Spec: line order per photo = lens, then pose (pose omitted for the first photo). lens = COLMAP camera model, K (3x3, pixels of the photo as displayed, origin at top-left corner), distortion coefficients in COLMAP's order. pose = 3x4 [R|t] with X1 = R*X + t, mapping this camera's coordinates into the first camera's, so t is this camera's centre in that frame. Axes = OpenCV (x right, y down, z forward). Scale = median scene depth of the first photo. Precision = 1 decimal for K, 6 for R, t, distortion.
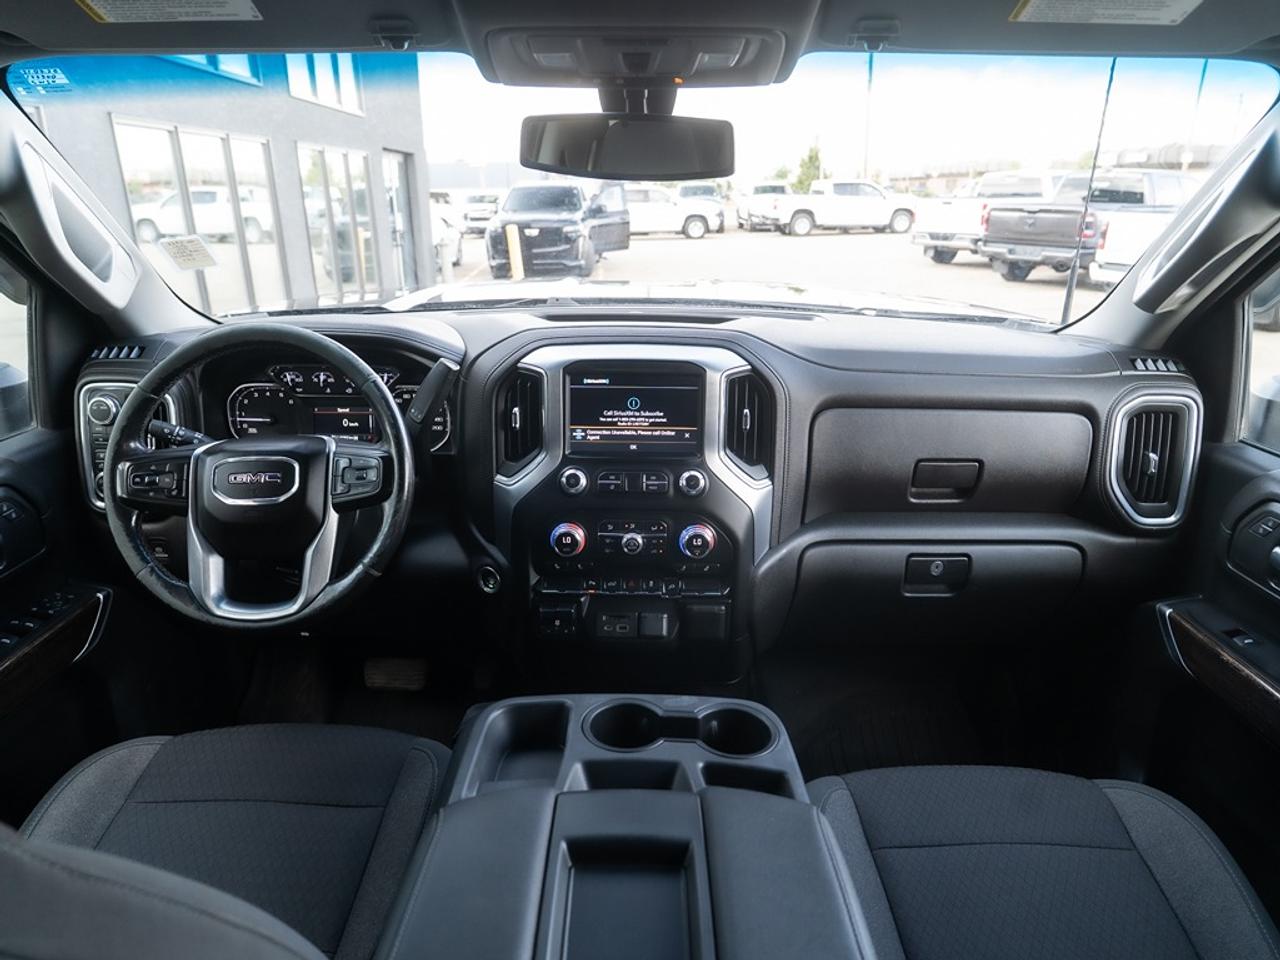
lens RADIAL K [[803.7, 0, 640.0], [0, 803.7, 480.0], [0, 0, 1]] dist [-0.027932, 0.001684]
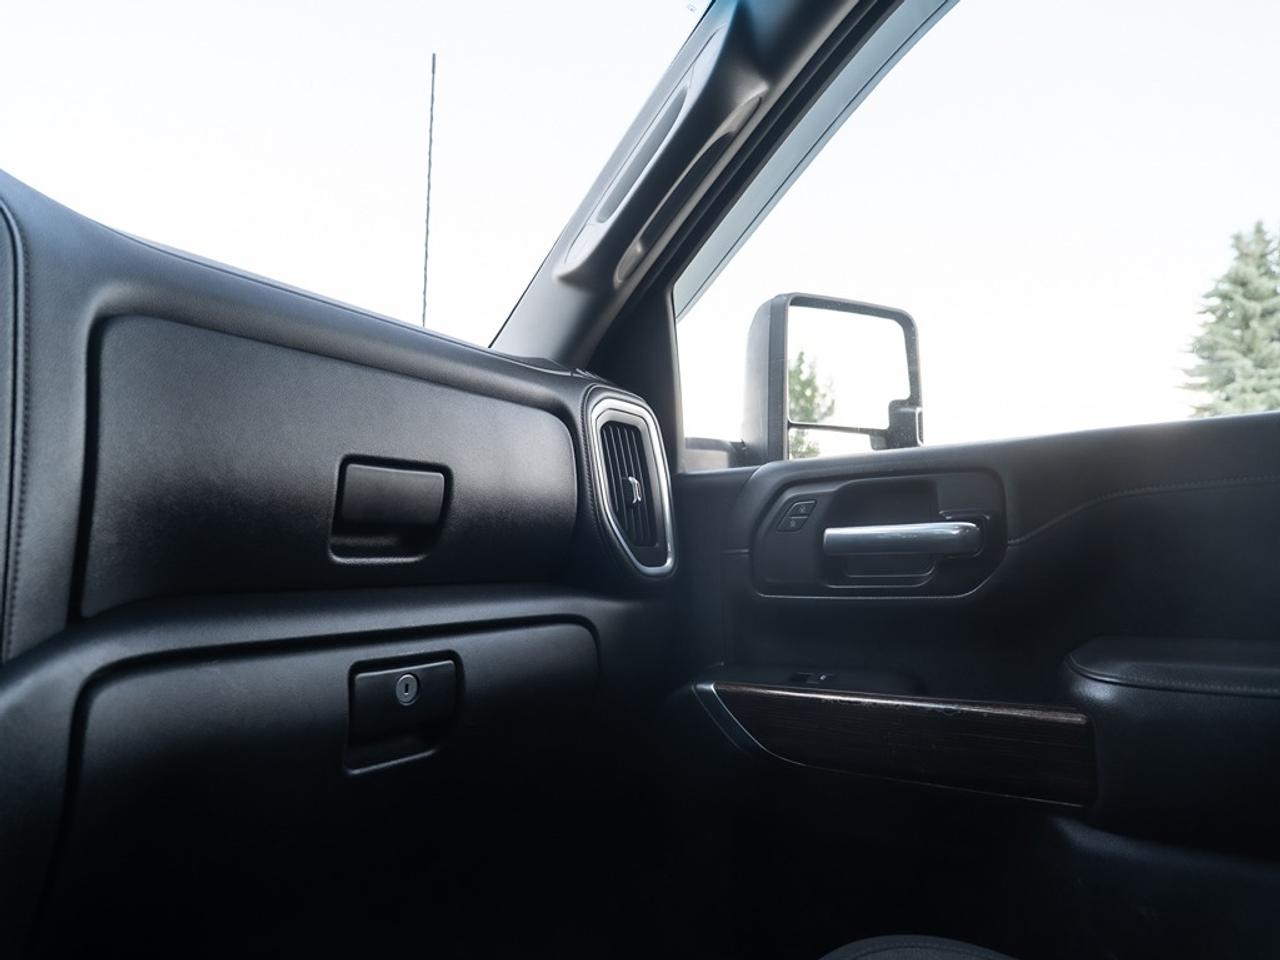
lens RADIAL K [[783.6, 0, 640.0], [0, 783.6, 480.0], [0, 0, 1]] dist [-0.022485, 0.001492]
pose [[0.586995, 0.058187, 0.807497, 0.072541], [0.288452, 0.916926, -0.275757, 0.175513], [-0.756460, 0.394792, 0.521447, 0.643557]]
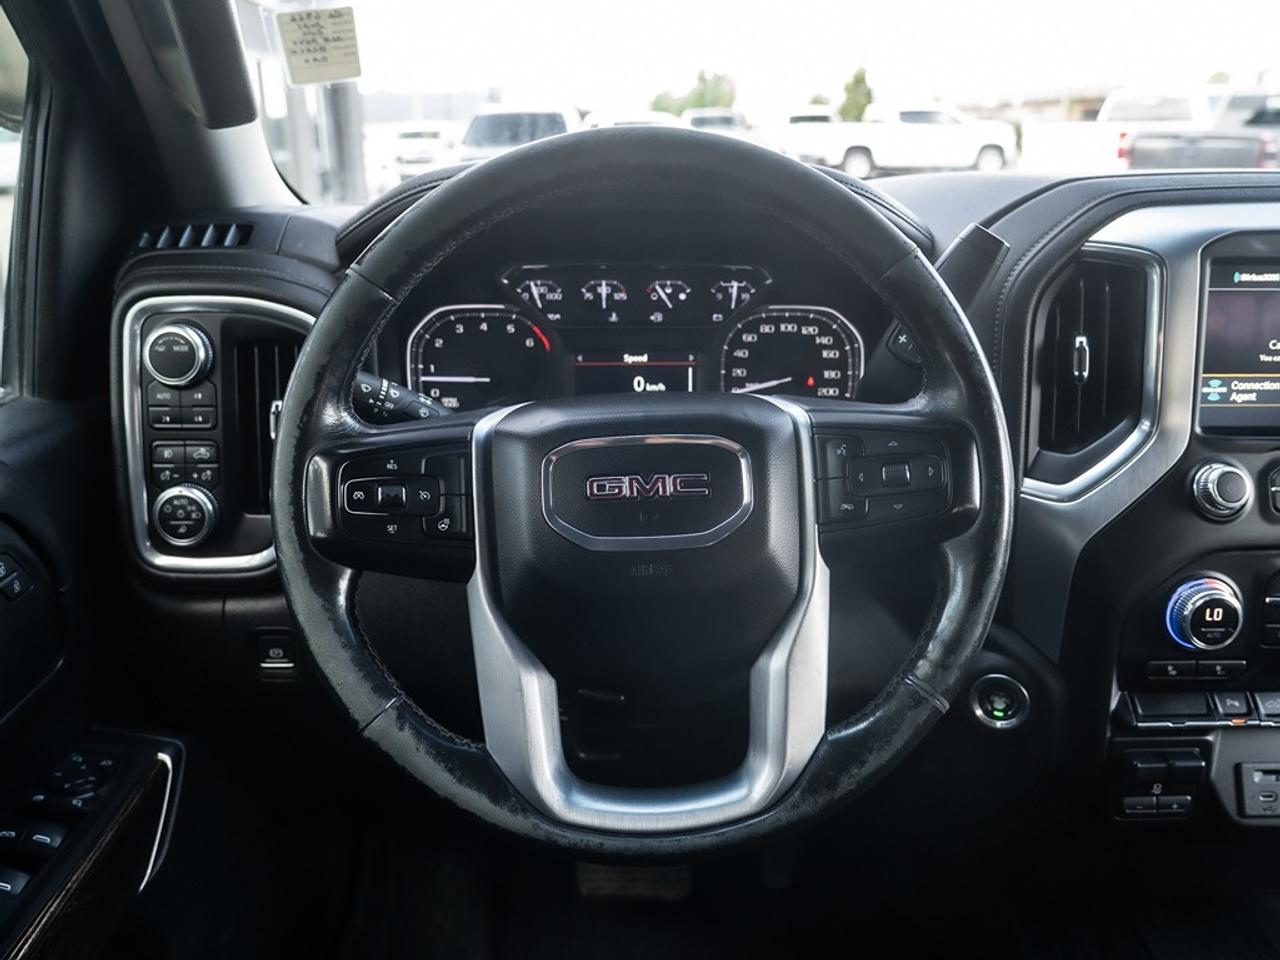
lens RADIAL K [[1084.5, 0, 640.0], [0, 1084.5, 480.0], [0, 0, 1]] dist [-0.026764, 0.003811]
pose [[0.999452, -0.016702, 0.028588, -0.434778], [0.017706, 0.999223, -0.035218, 0.012374], [-0.027978, 0.035705, 0.998971, 0.375225]]
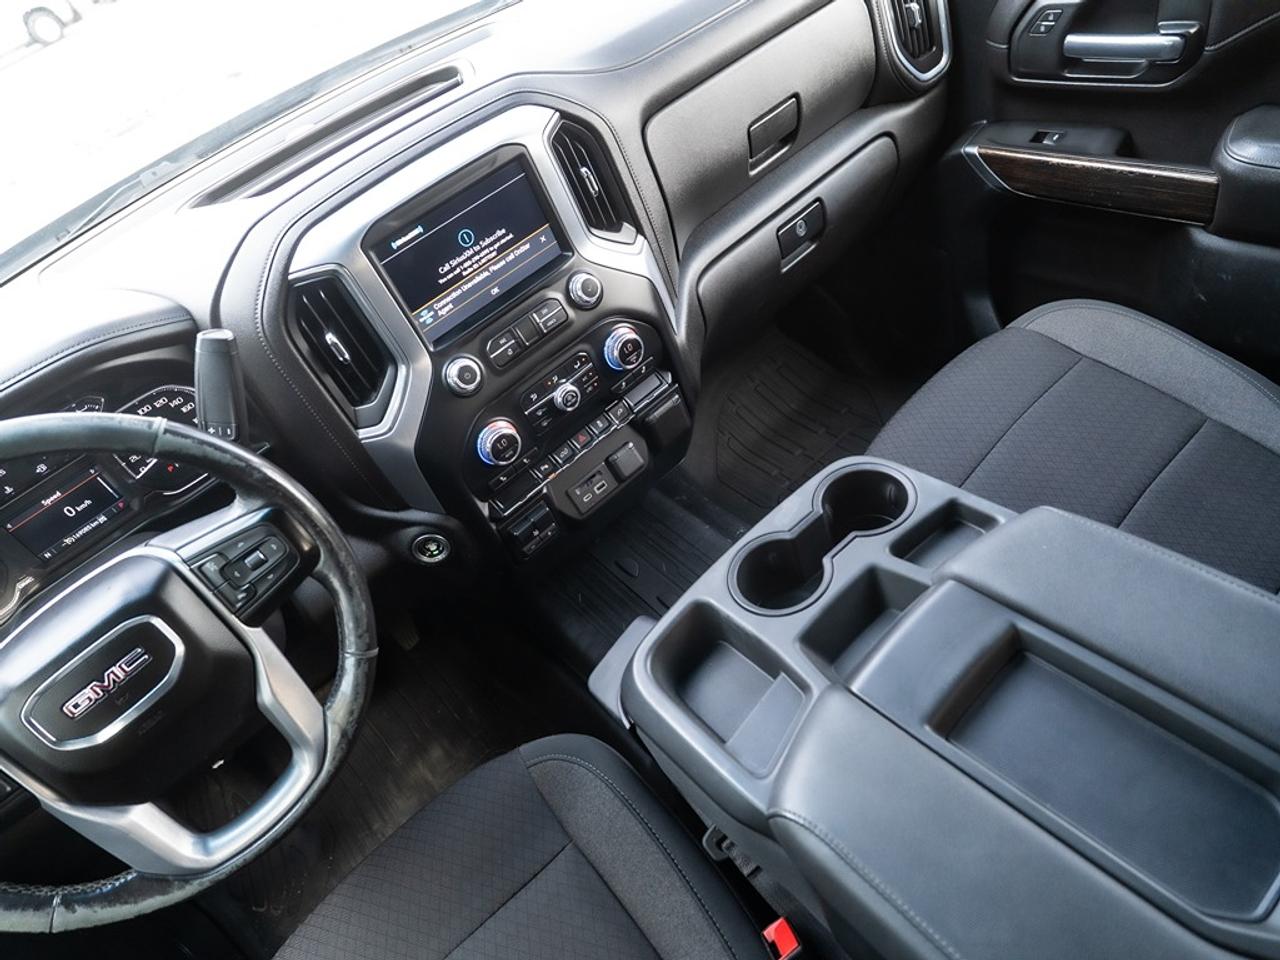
lens RADIAL K [[783.6, 0, 640.0], [0, 783.6, 480.0], [0, 0, 1]] dist [-0.022485, 0.001492]
pose [[0.720673, -0.619893, 0.310424, -0.244875], [0.484049, 0.770470, 0.414815, -0.141754], [-0.496314, -0.148686, 0.855316, 0.290959]]
